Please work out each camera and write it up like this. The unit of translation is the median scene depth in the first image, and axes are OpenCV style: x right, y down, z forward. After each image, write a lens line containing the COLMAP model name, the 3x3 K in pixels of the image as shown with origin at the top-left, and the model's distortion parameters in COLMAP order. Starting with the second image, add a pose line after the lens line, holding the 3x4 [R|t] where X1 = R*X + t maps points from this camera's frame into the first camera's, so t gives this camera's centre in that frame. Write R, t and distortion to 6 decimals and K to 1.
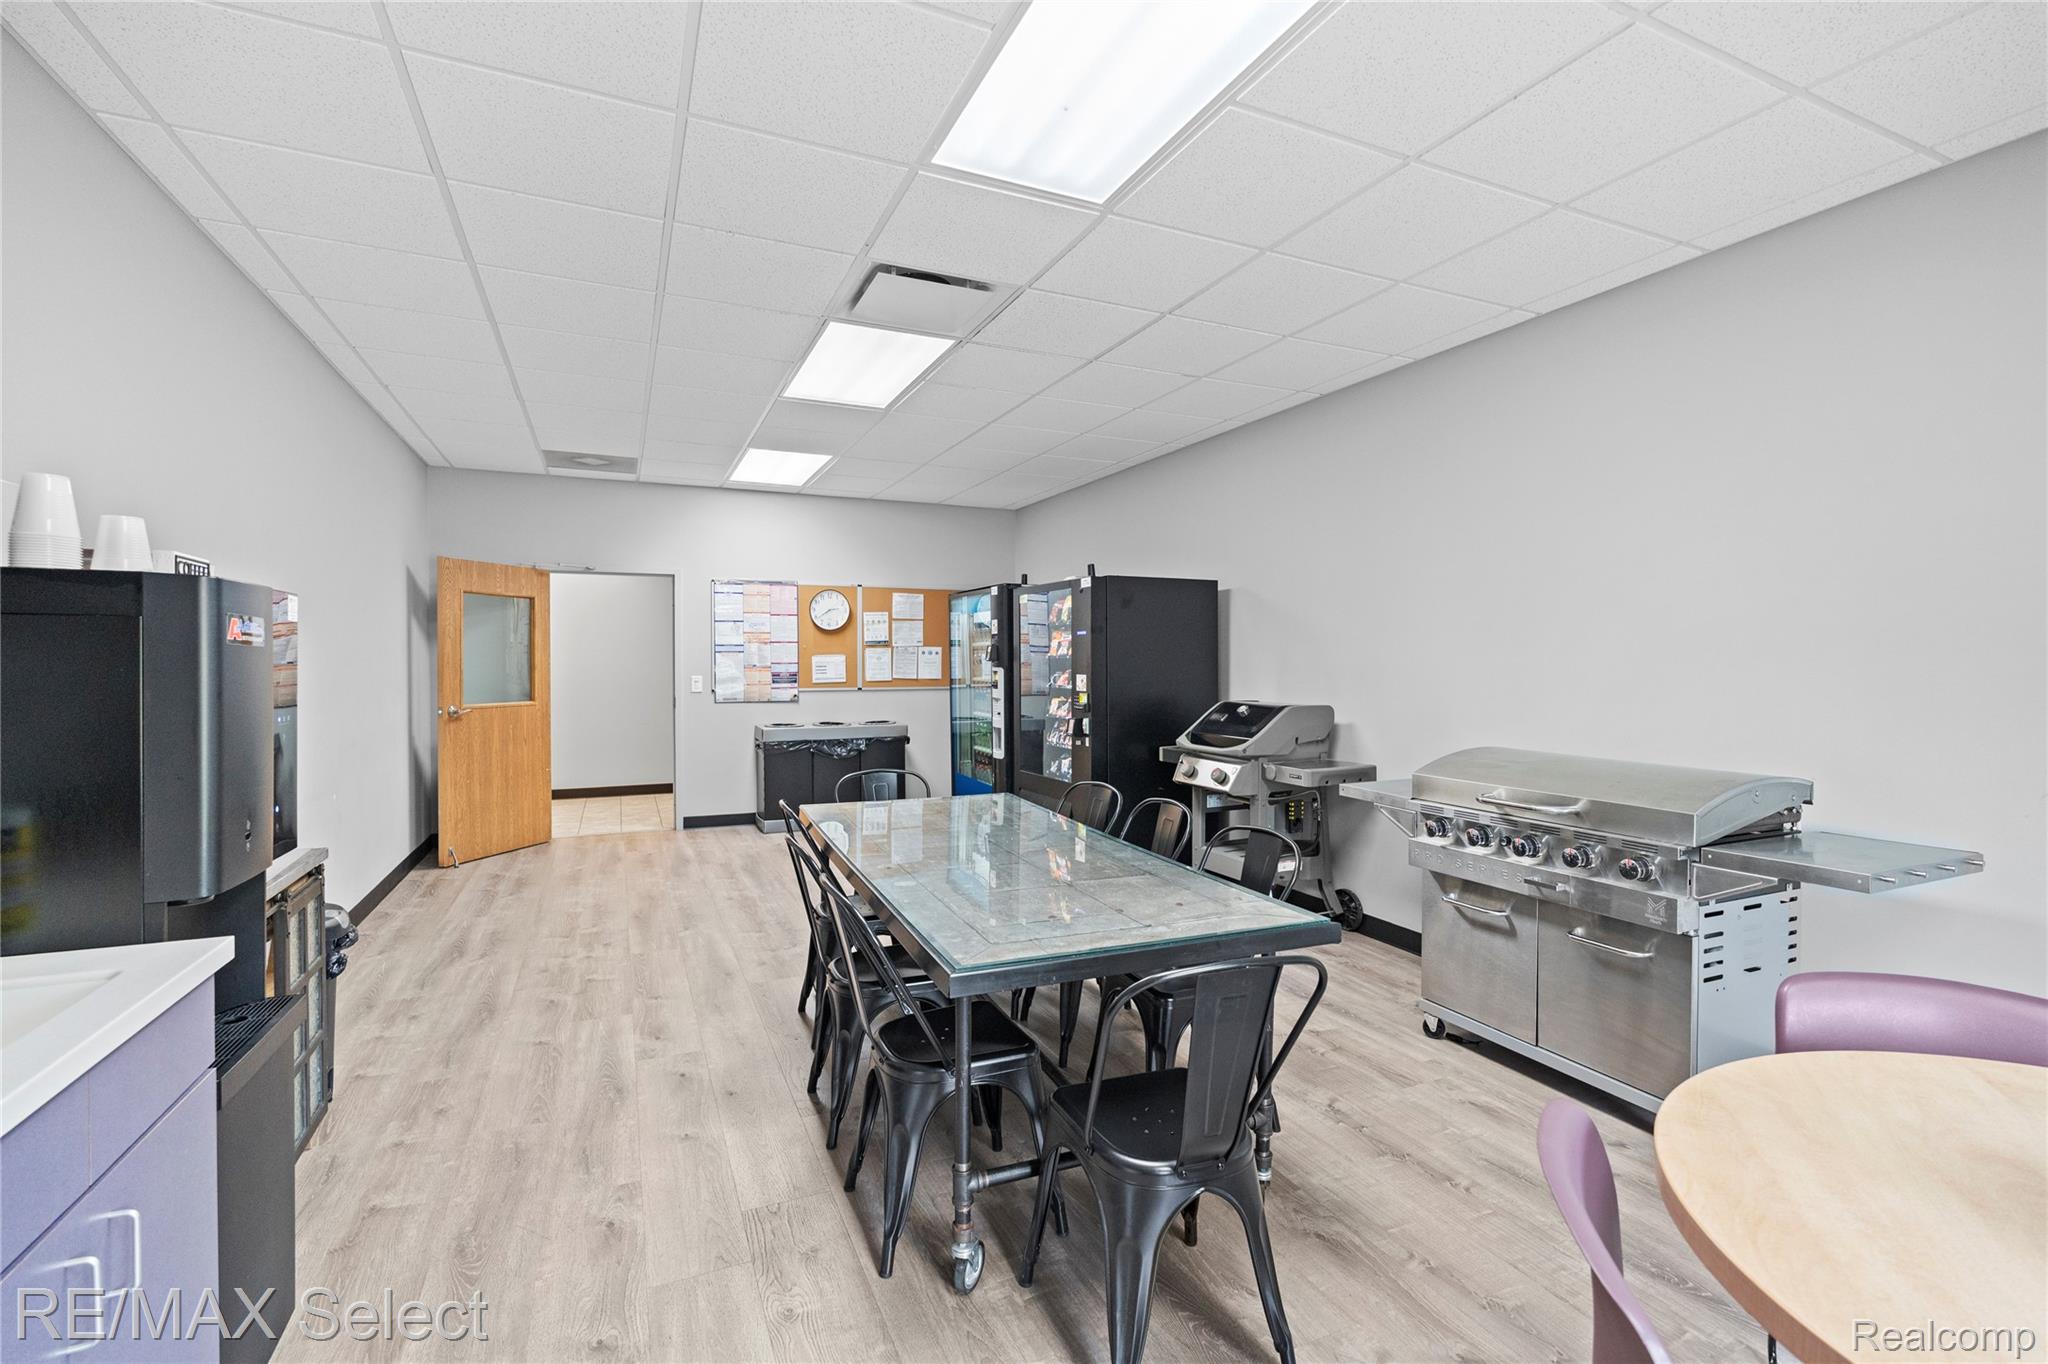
lens RADIAL K [[914.2, 0, 1029.6], [0, 914.2, 669.7], [0, 0, 1]] dist [-0.000951, -0.000005]
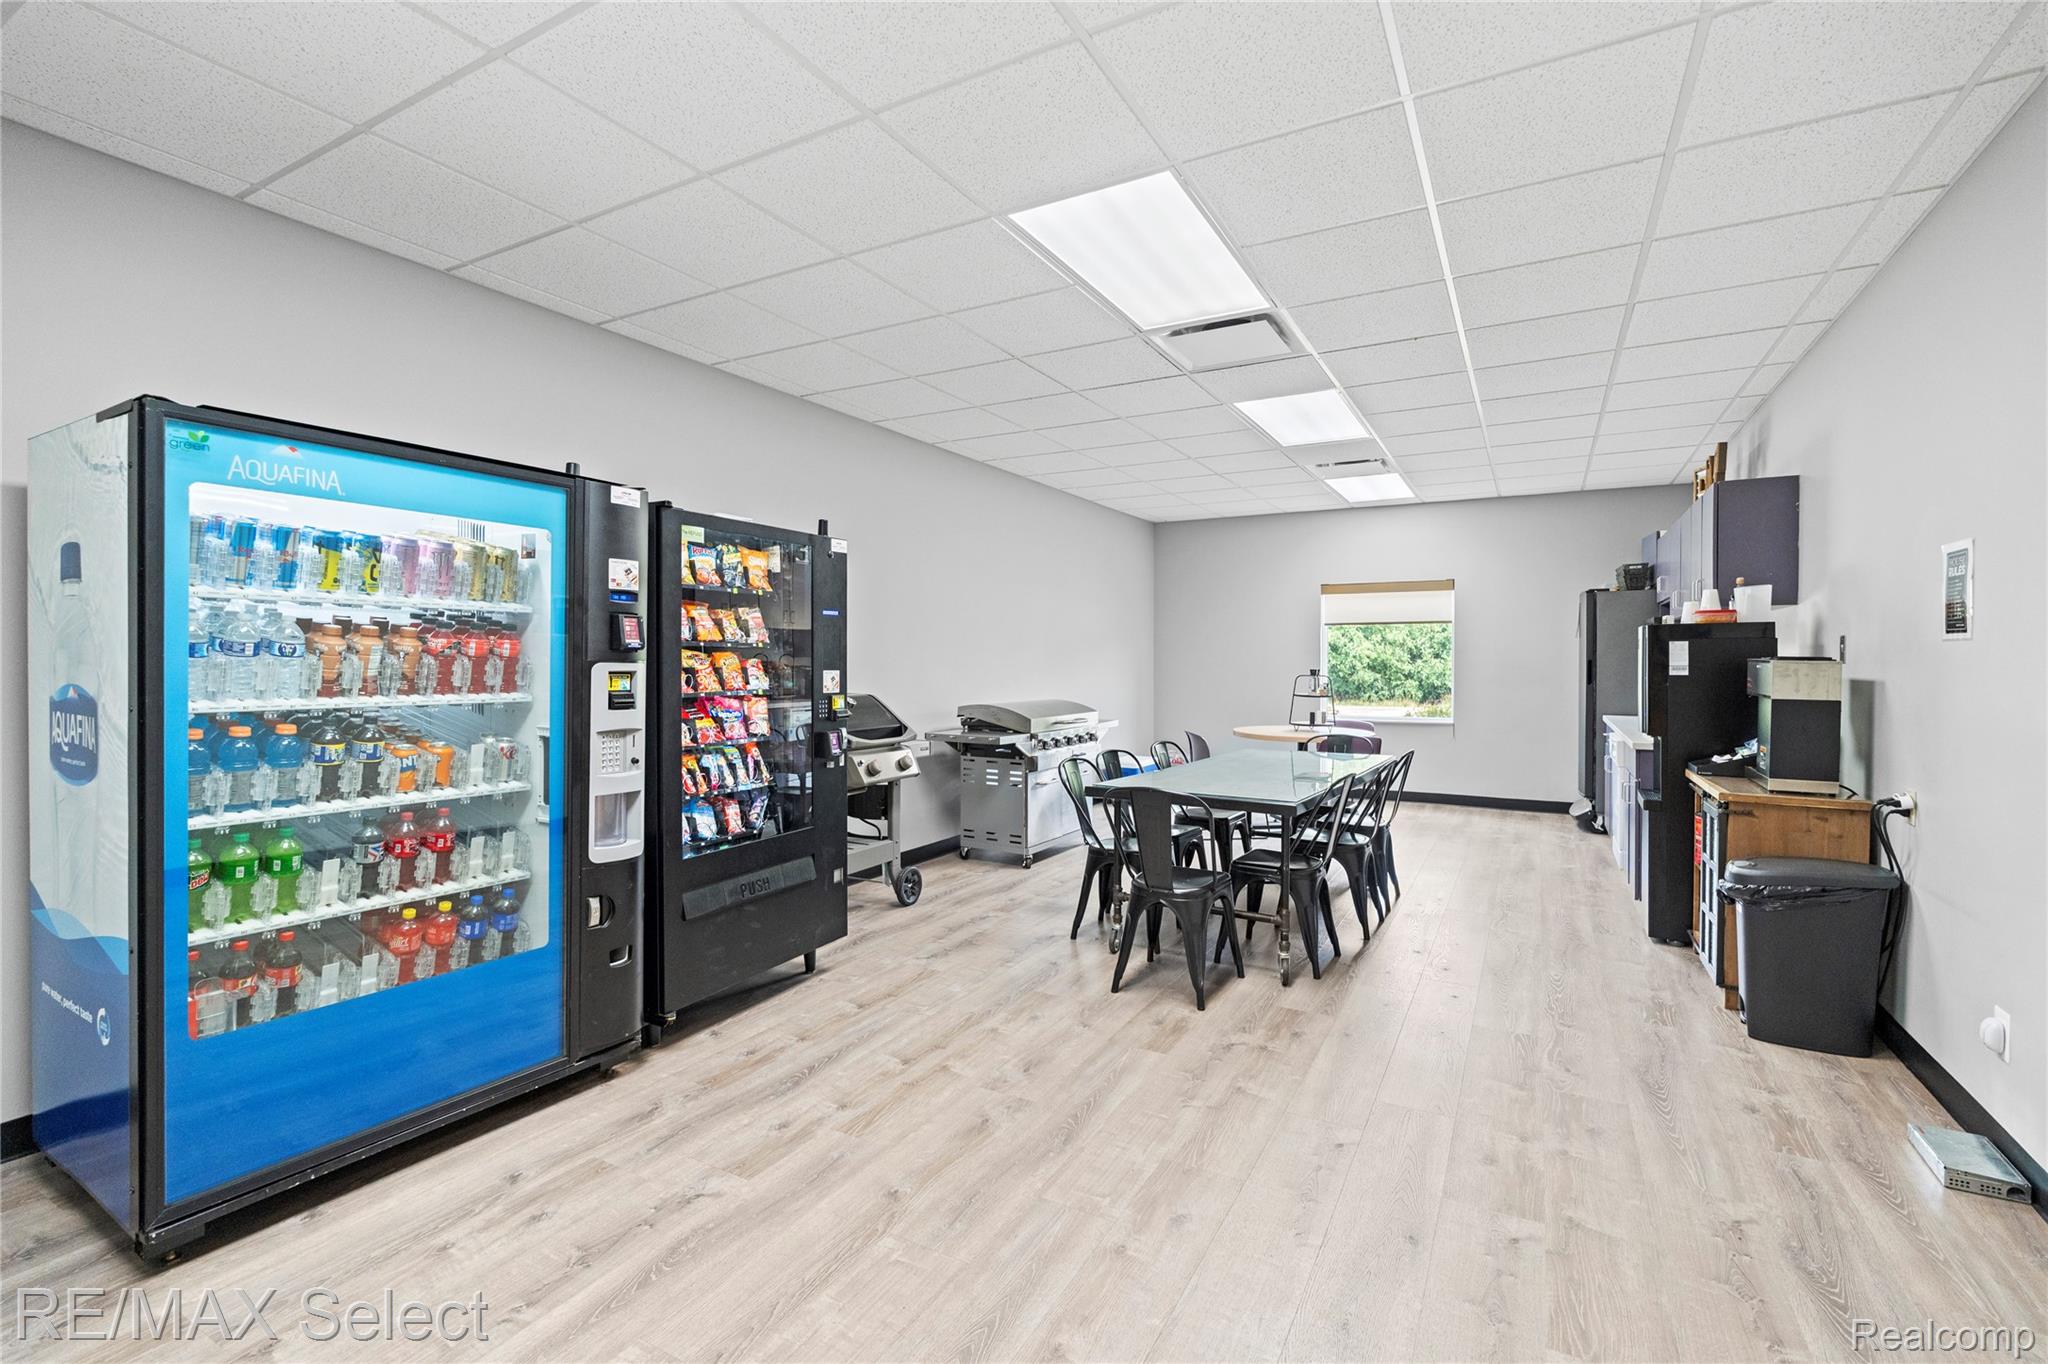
lens RADIAL K [[914.2, 0, 1029.6], [0, 914.2, 669.7], [0, 0, 1]] dist [-0.000951, -0.000005]
pose [[-0.595696, -0.011298, 0.803131, -0.832484], [0.004812, 0.999833, 0.017634, -0.009134], [-0.803196, 0.014370, -0.595542, 1.750008]]
